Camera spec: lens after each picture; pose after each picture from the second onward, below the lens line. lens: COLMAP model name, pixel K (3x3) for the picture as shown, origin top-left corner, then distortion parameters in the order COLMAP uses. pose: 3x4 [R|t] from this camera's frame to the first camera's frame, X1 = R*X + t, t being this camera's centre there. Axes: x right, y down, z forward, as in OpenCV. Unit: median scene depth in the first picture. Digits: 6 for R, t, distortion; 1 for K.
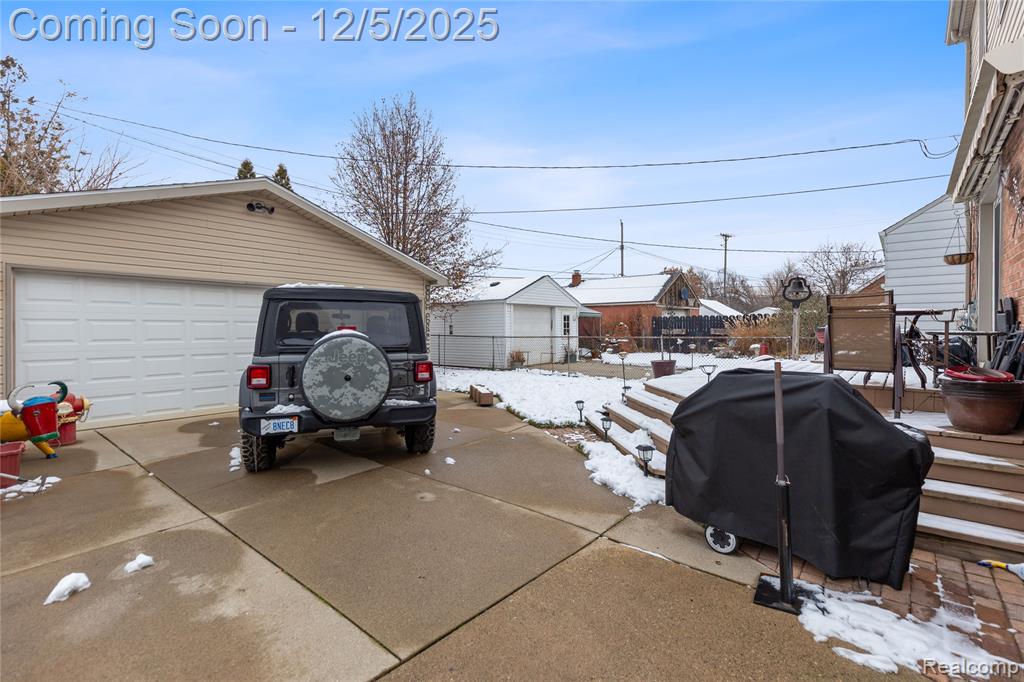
lens RADIAL K [[463.7, 0, 510.5], [0, 463.7, 337.5], [0, 0, 1]] dist [0.009218, -0.000243]
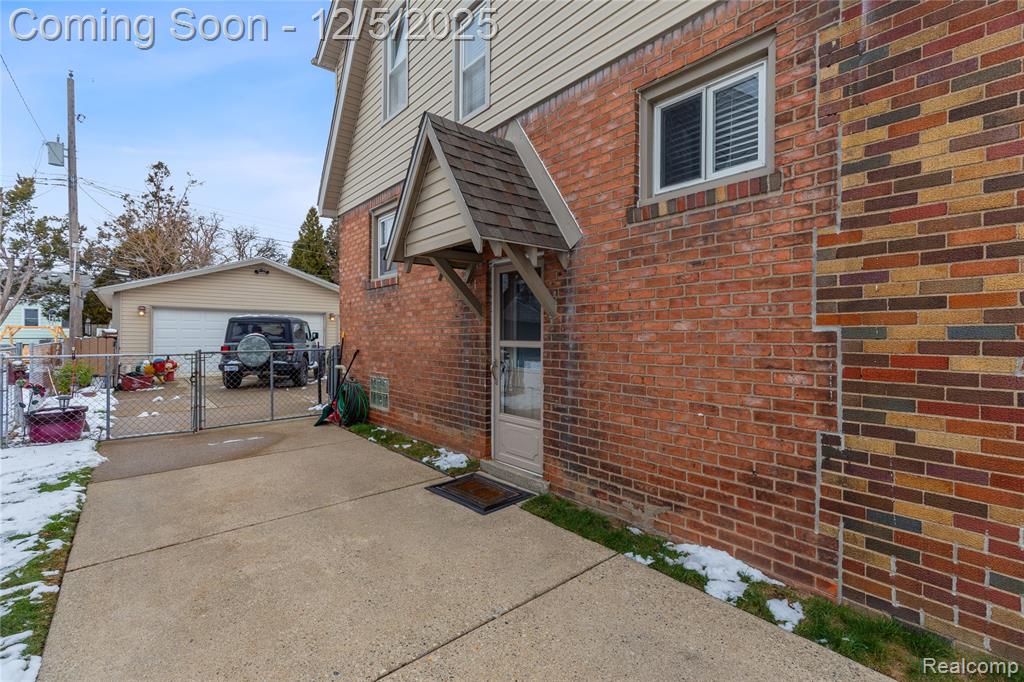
lens RADIAL K [[463.7, 0, 514.7], [0, 463.7, 337.4], [0, 0, 1]] dist [0.009218, -0.000243]
pose [[0.985151, 0.006269, -0.171578, 1.214931], [-0.008491, 0.999889, -0.012223, 0.020225], [0.171482, 0.013498, 0.985095, -1.065530]]
